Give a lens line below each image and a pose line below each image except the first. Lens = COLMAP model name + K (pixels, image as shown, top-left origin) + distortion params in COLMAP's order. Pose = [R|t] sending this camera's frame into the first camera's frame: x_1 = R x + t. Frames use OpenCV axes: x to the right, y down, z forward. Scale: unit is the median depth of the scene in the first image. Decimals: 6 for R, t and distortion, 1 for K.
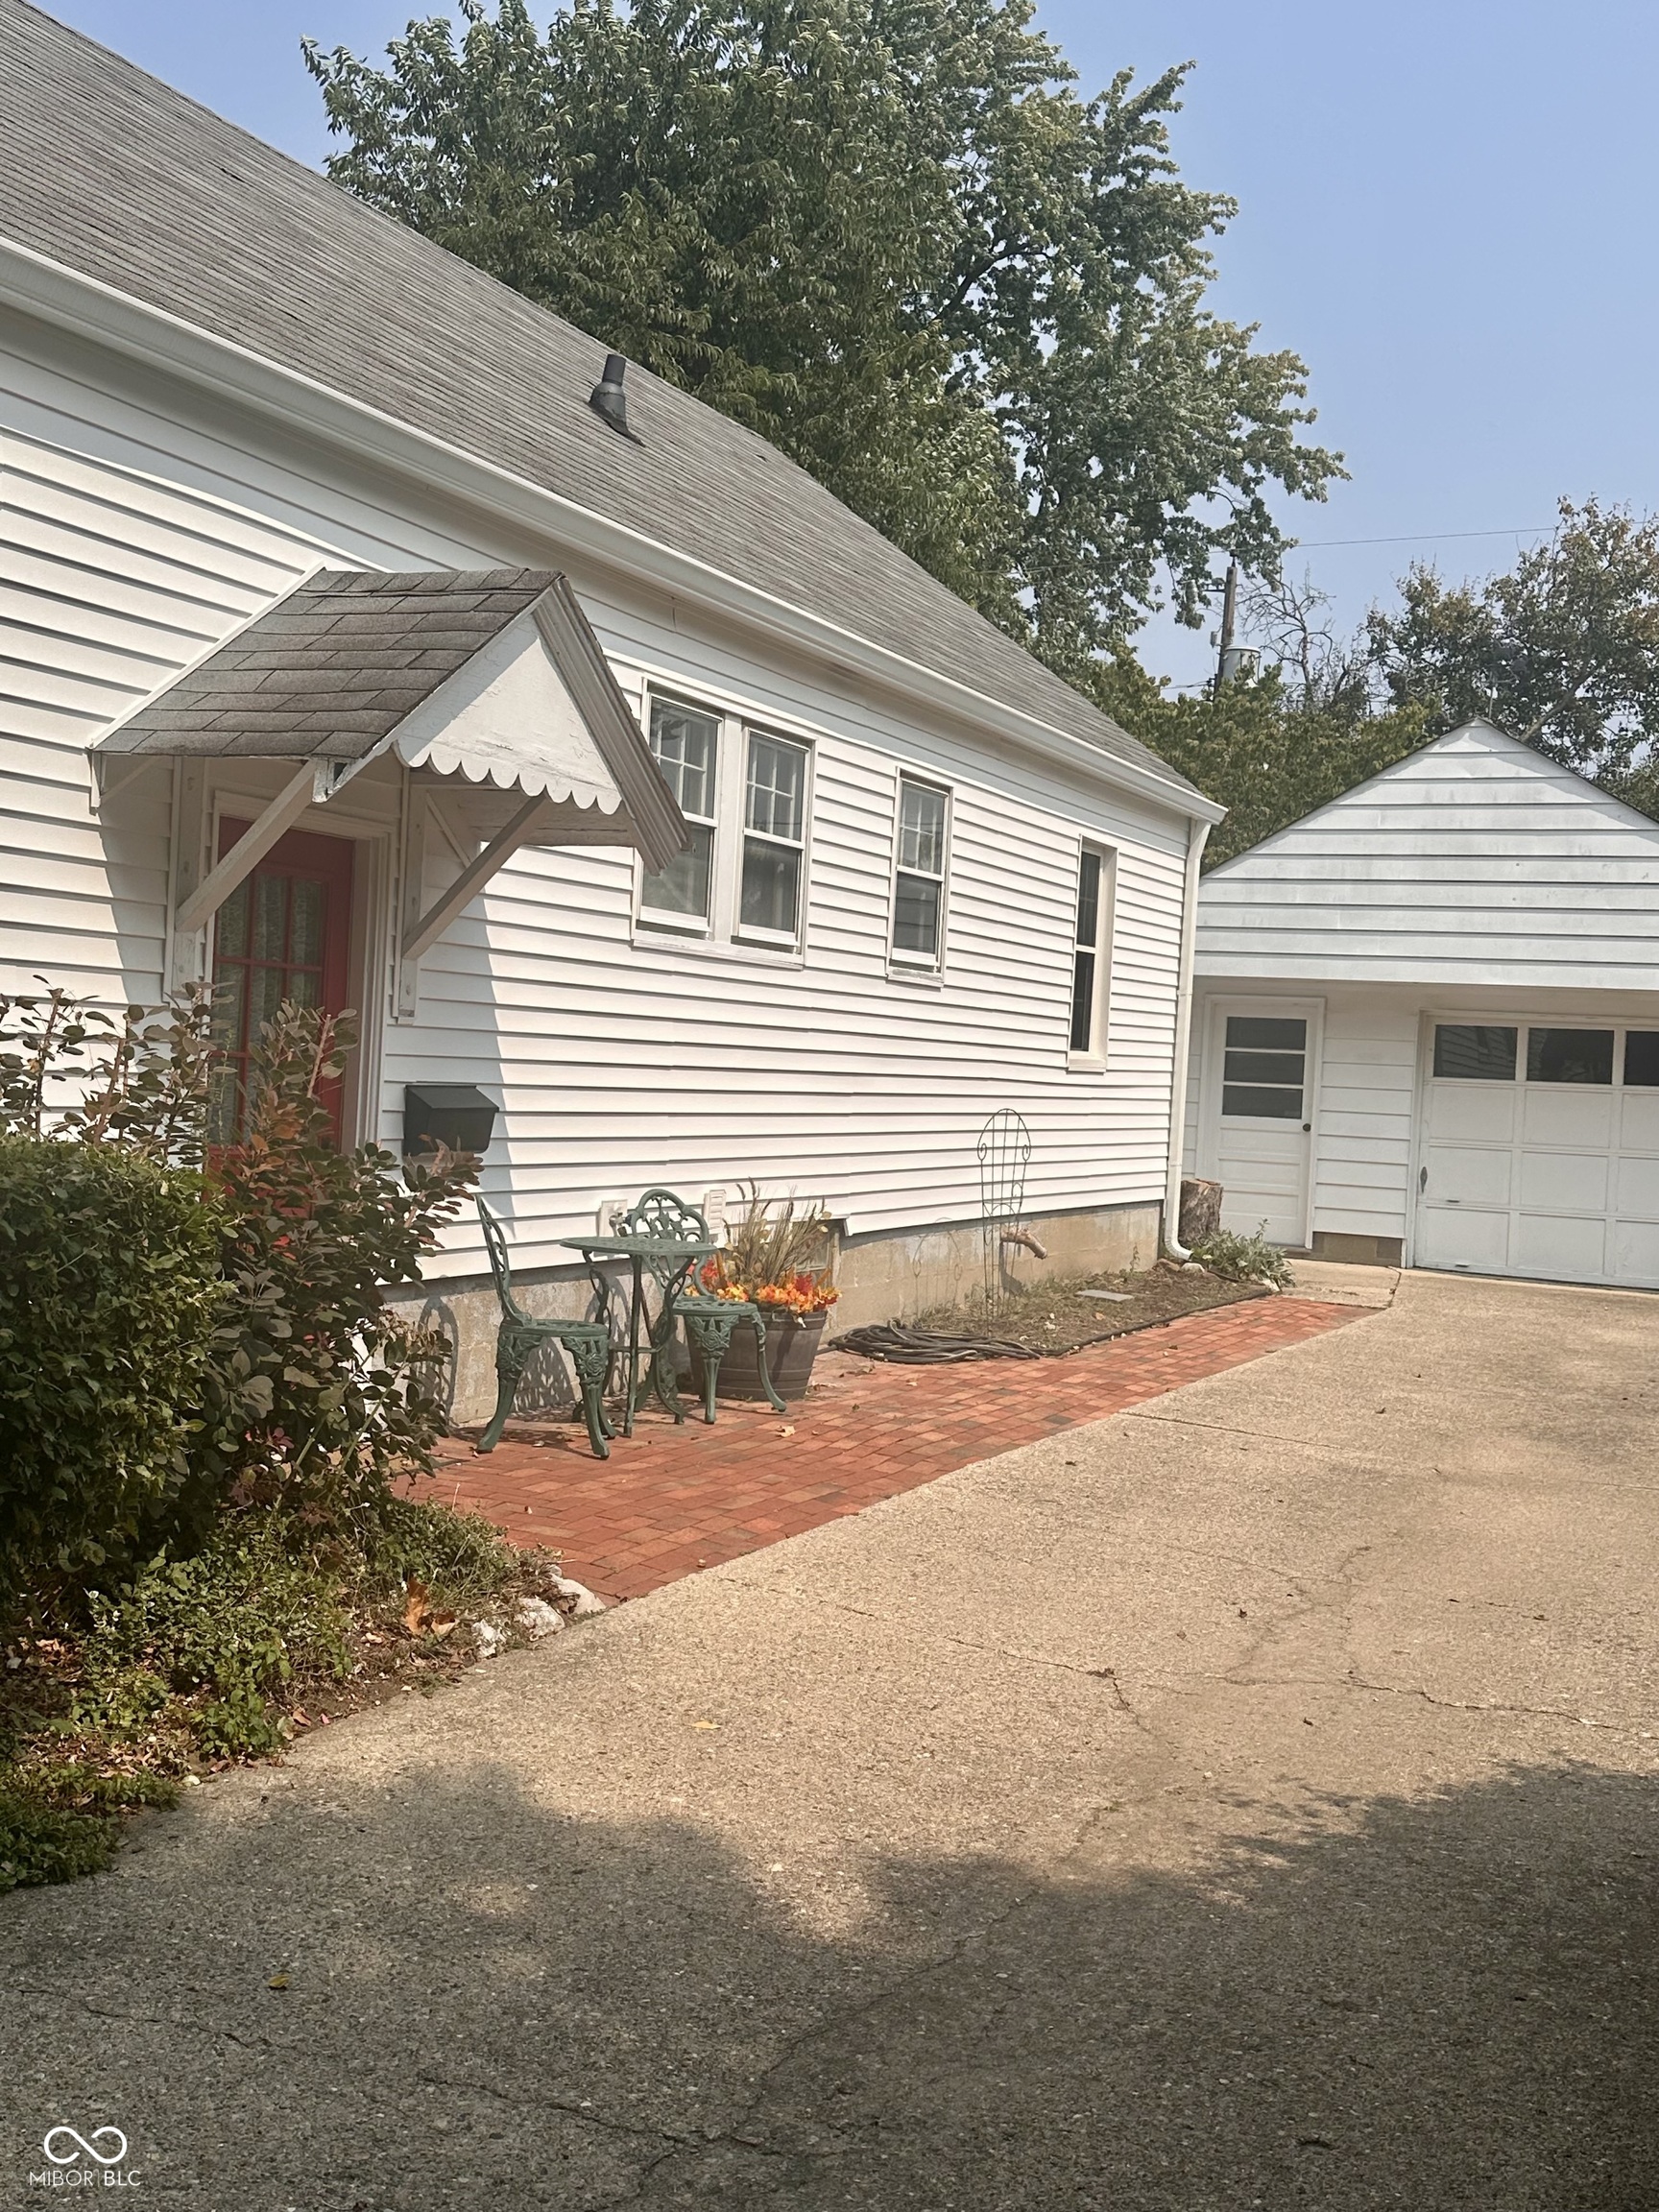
lens RADIAL K [[2379.1, 0, 829.5], [0, 2379.1, 1106.0], [0, 0, 1]] dist [0.171272, 0.002710]
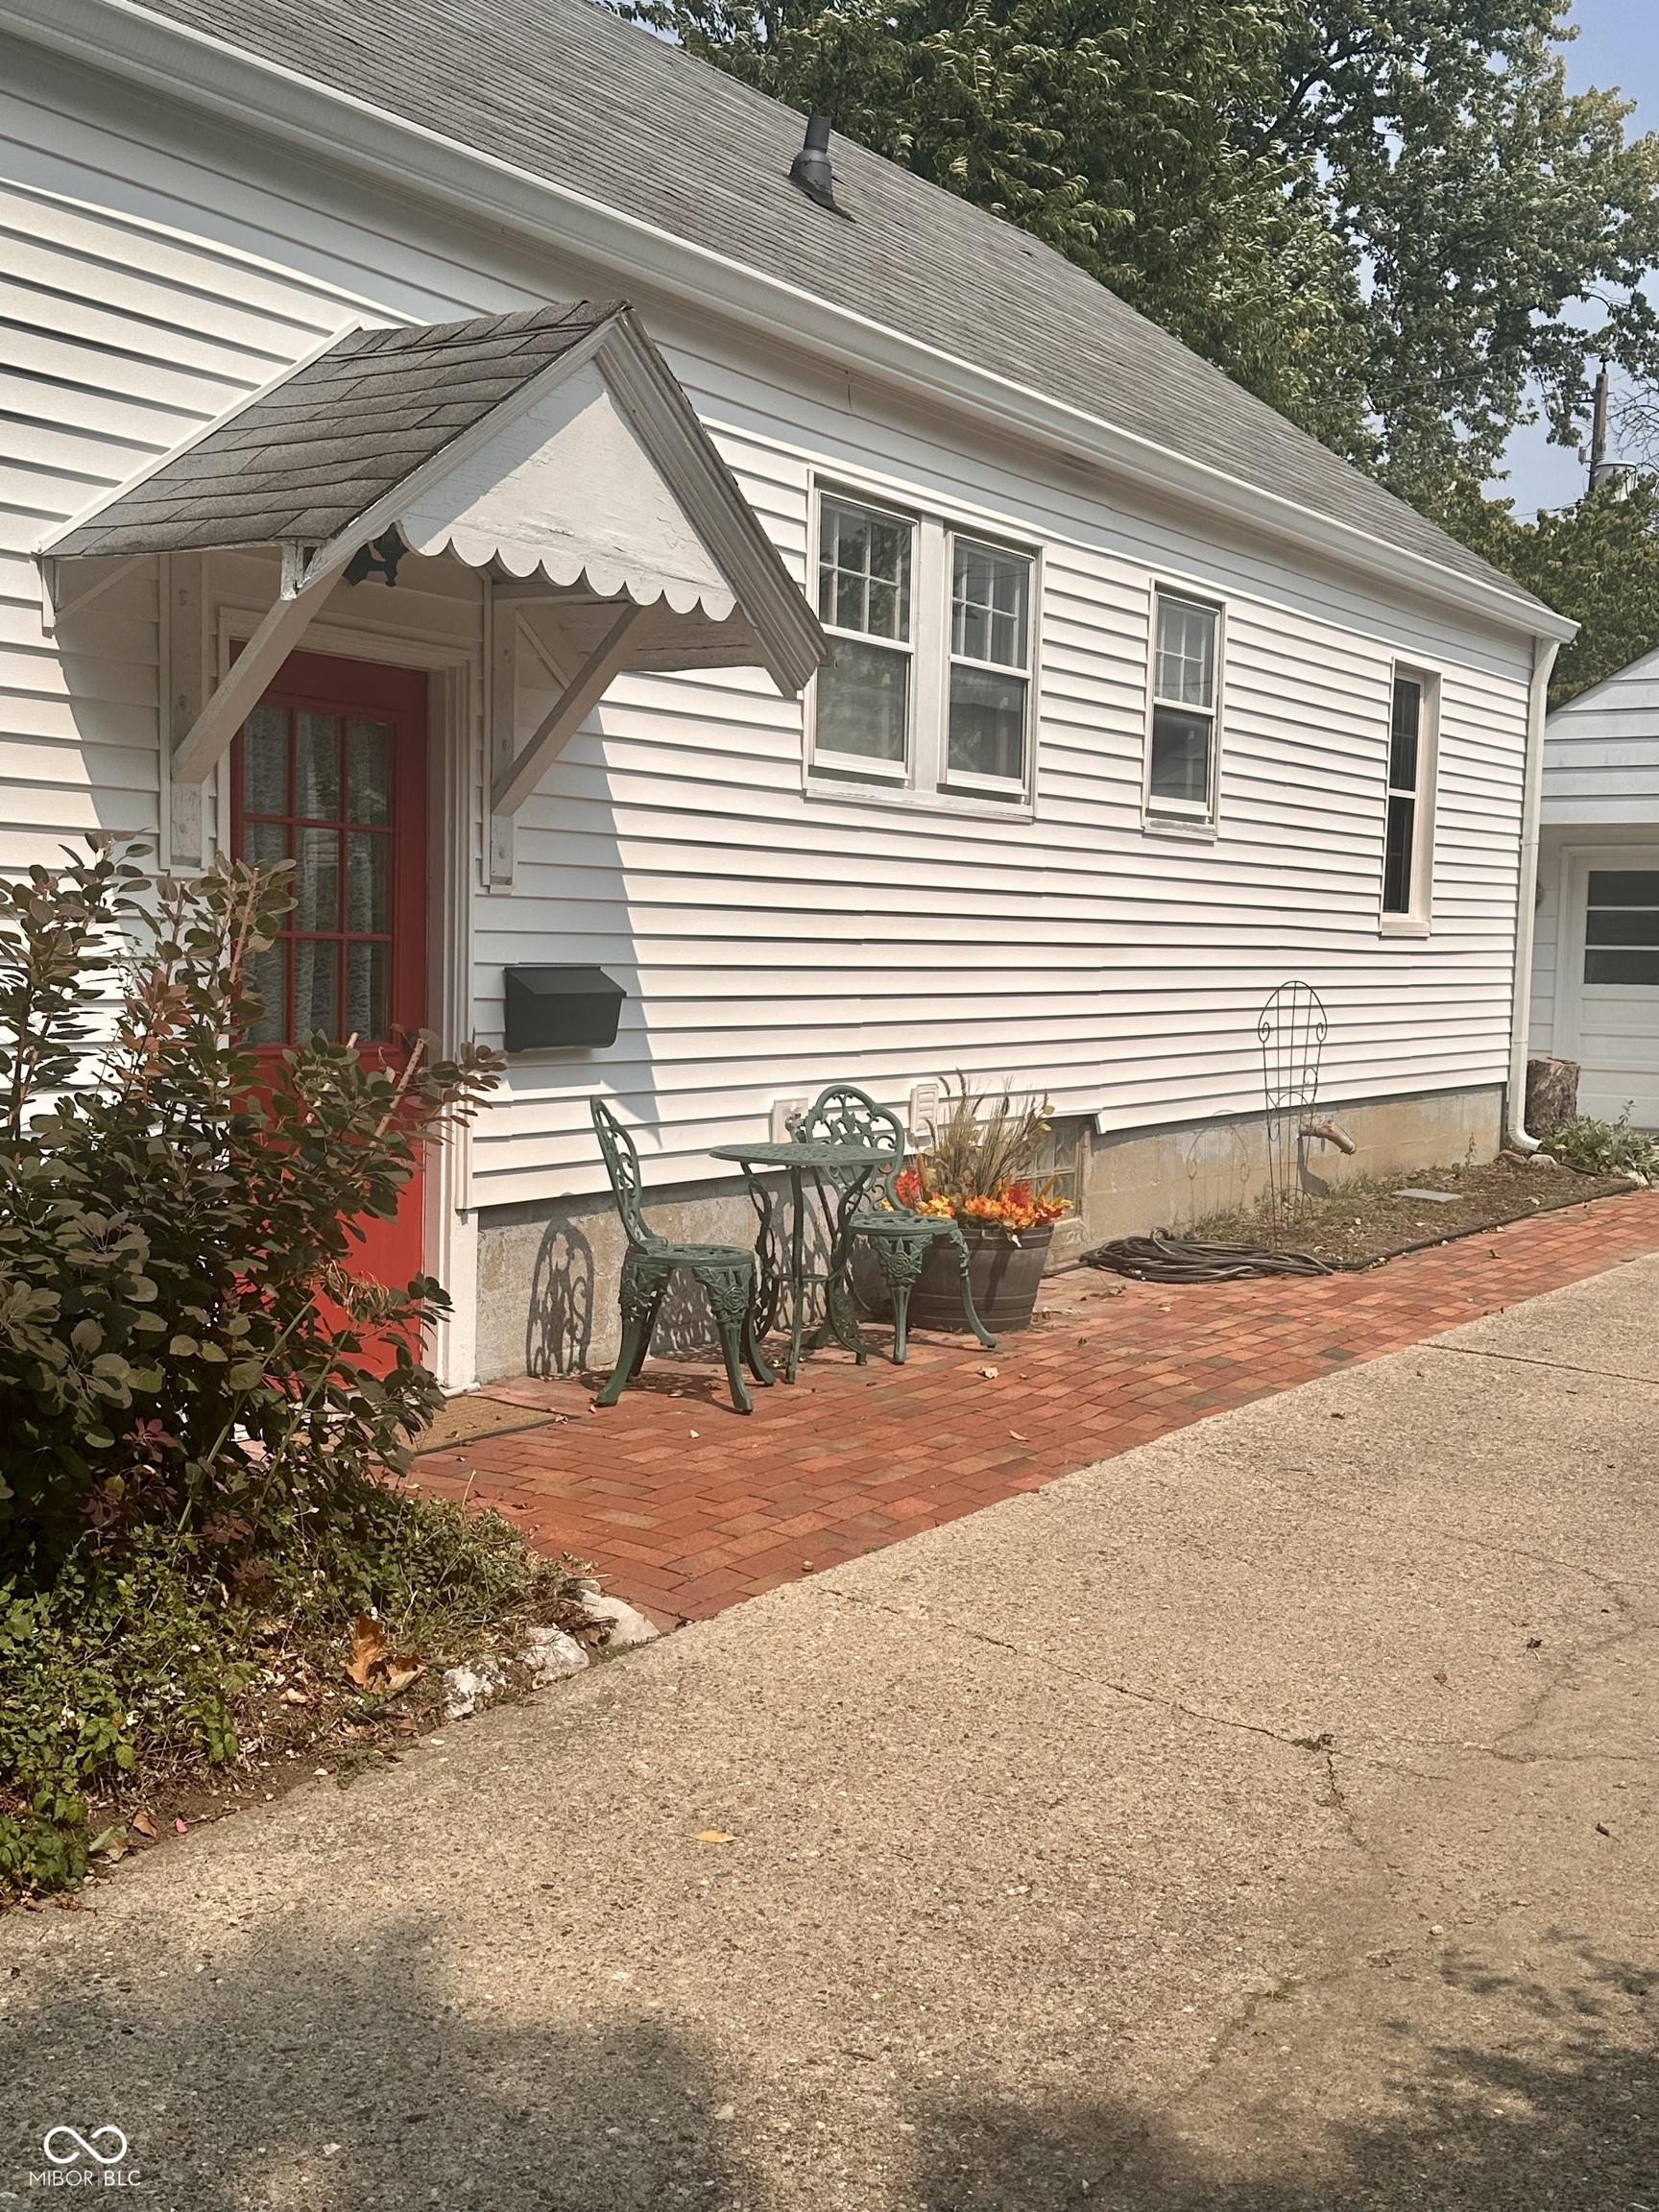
lens RADIAL K [[2354.7, 0, 829.5], [0, 2354.7, 1106.0], [0, 0, 1]] dist [0.191981, -0.339596]
pose [[0.987490, -0.019164, -0.156510, 0.059738], [0.026319, 0.998695, 0.043774, 0.006054], [0.155467, -0.047346, 0.986706, 0.191114]]
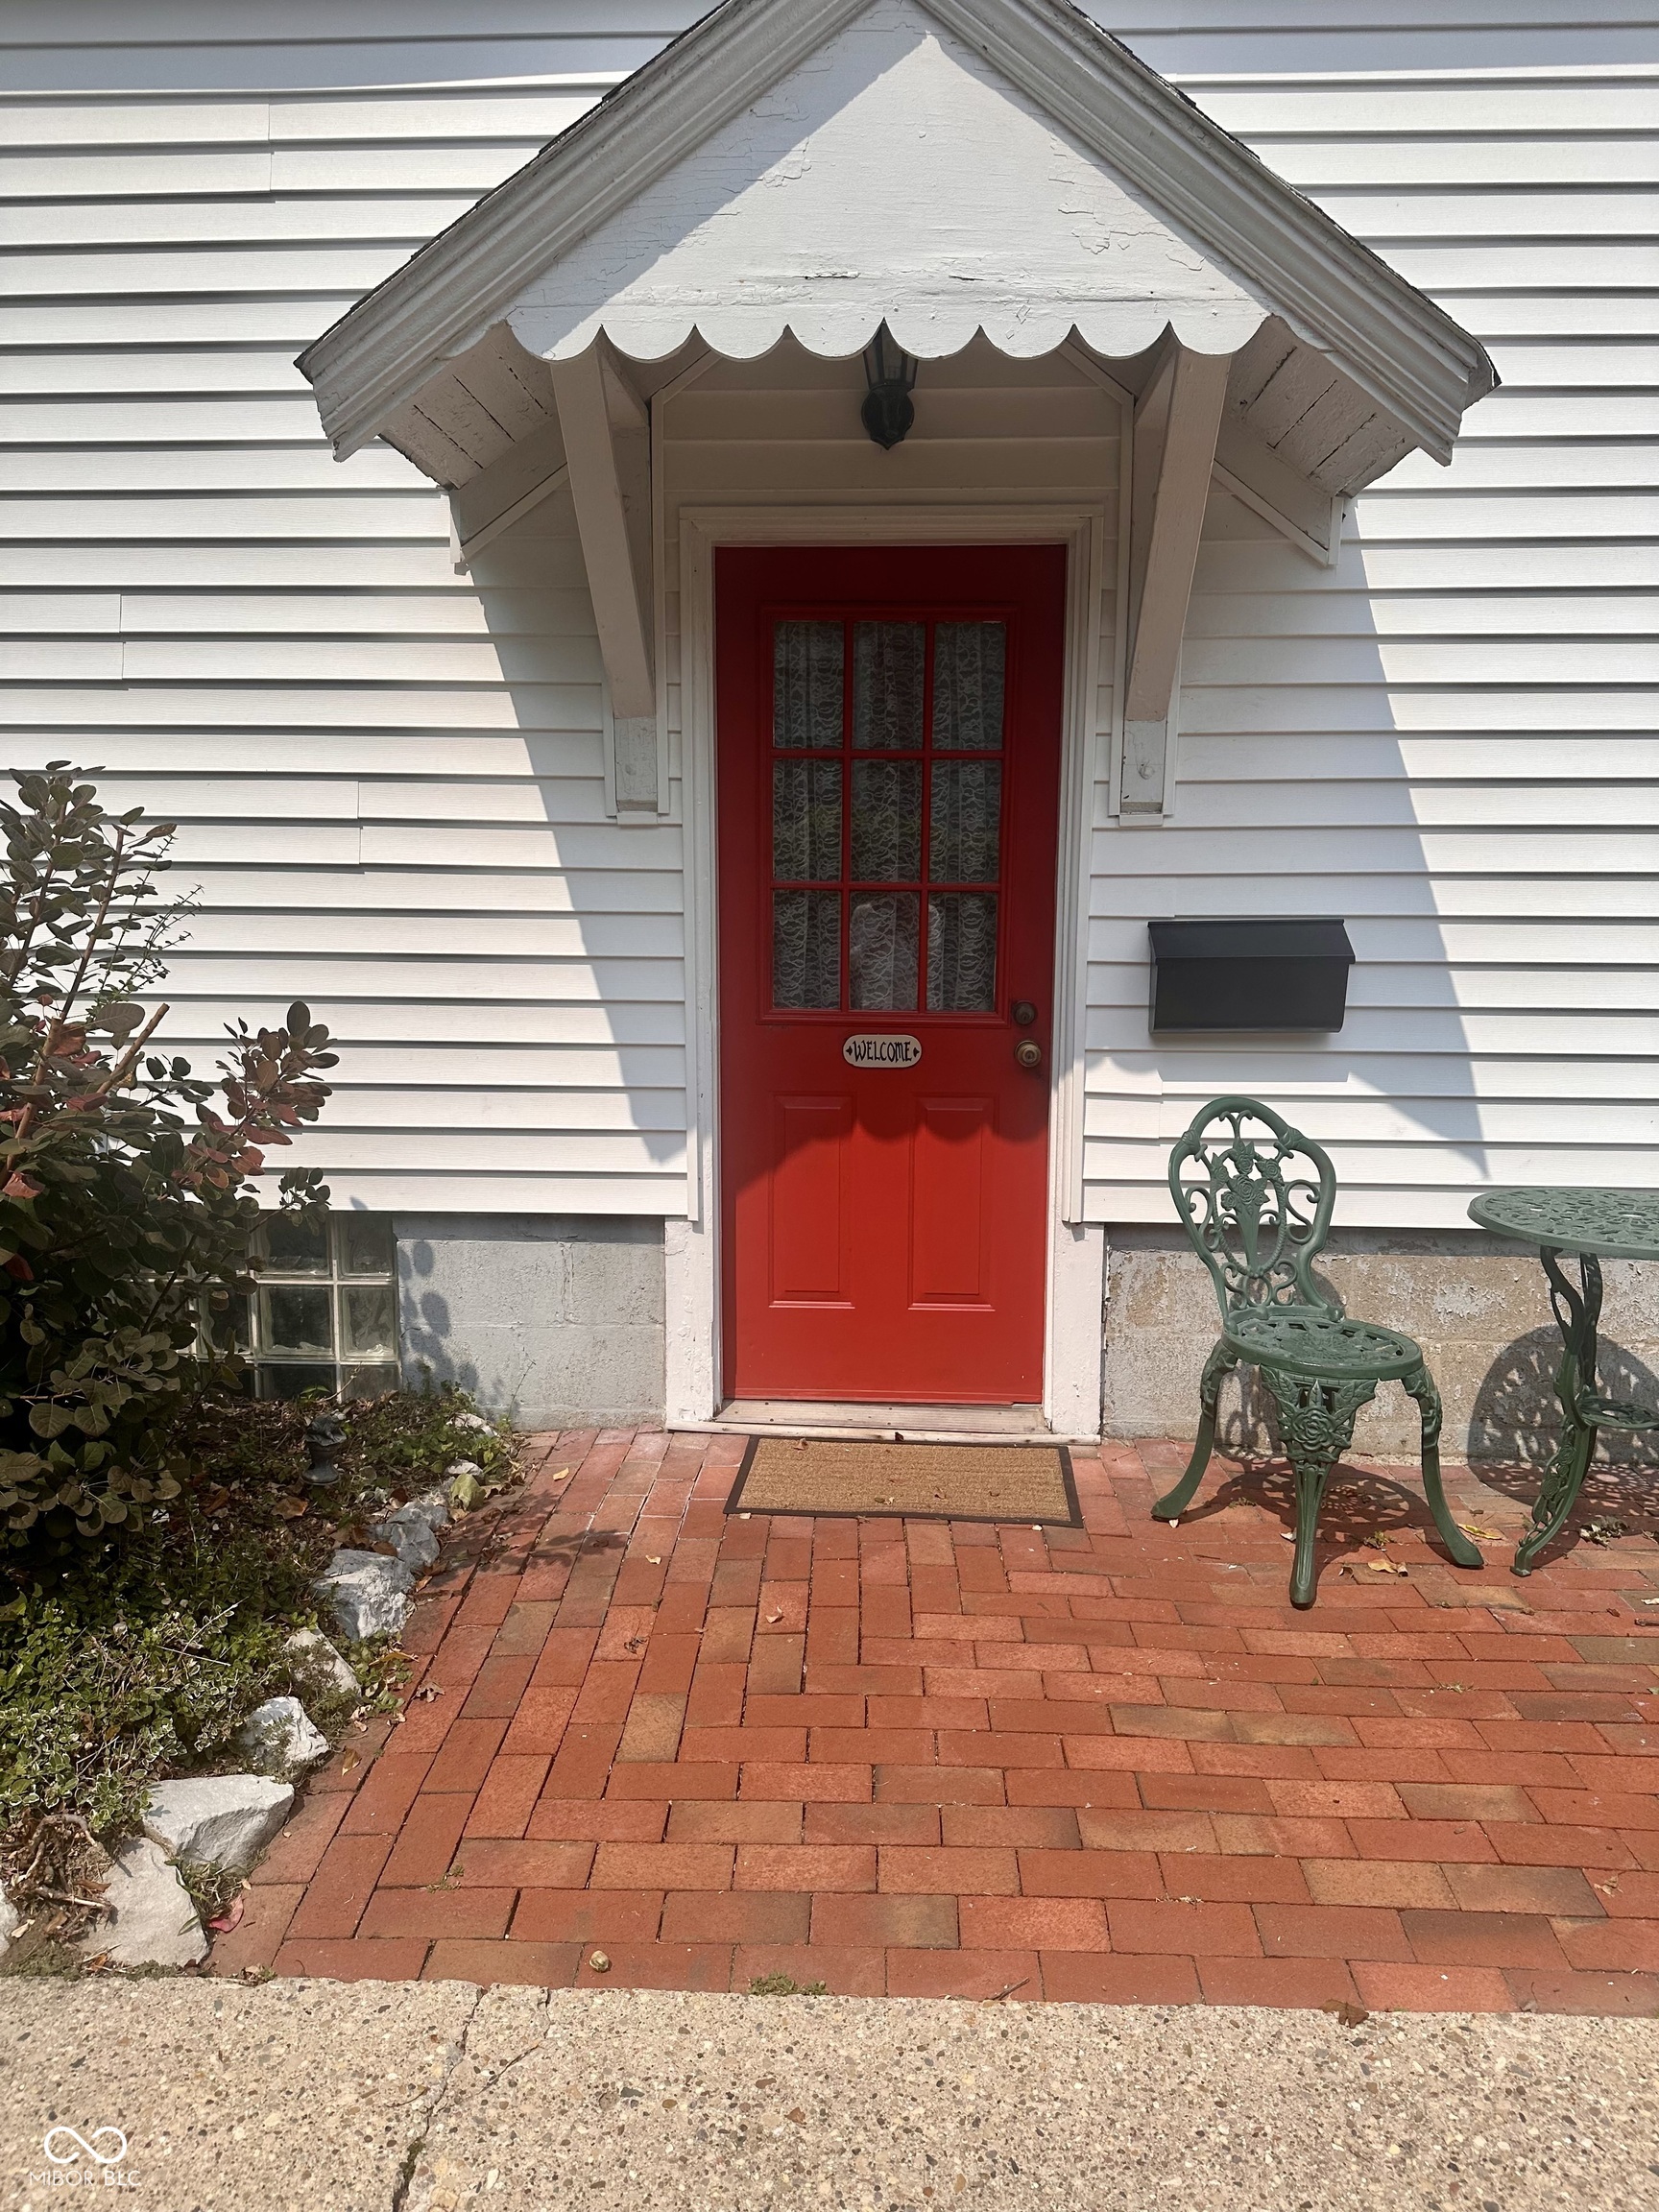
lens RADIAL K [[1554.0, 0, 829.5], [0, 1554.0, 1106.0], [0, 0, 1]] dist [0.118481, -0.156873]
pose [[0.372818, 0.085328, -0.923973, 0.174208], [-0.002604, 0.995855, 0.090916, 0.002425], [0.927901, -0.031489, 0.371495, 0.722204]]
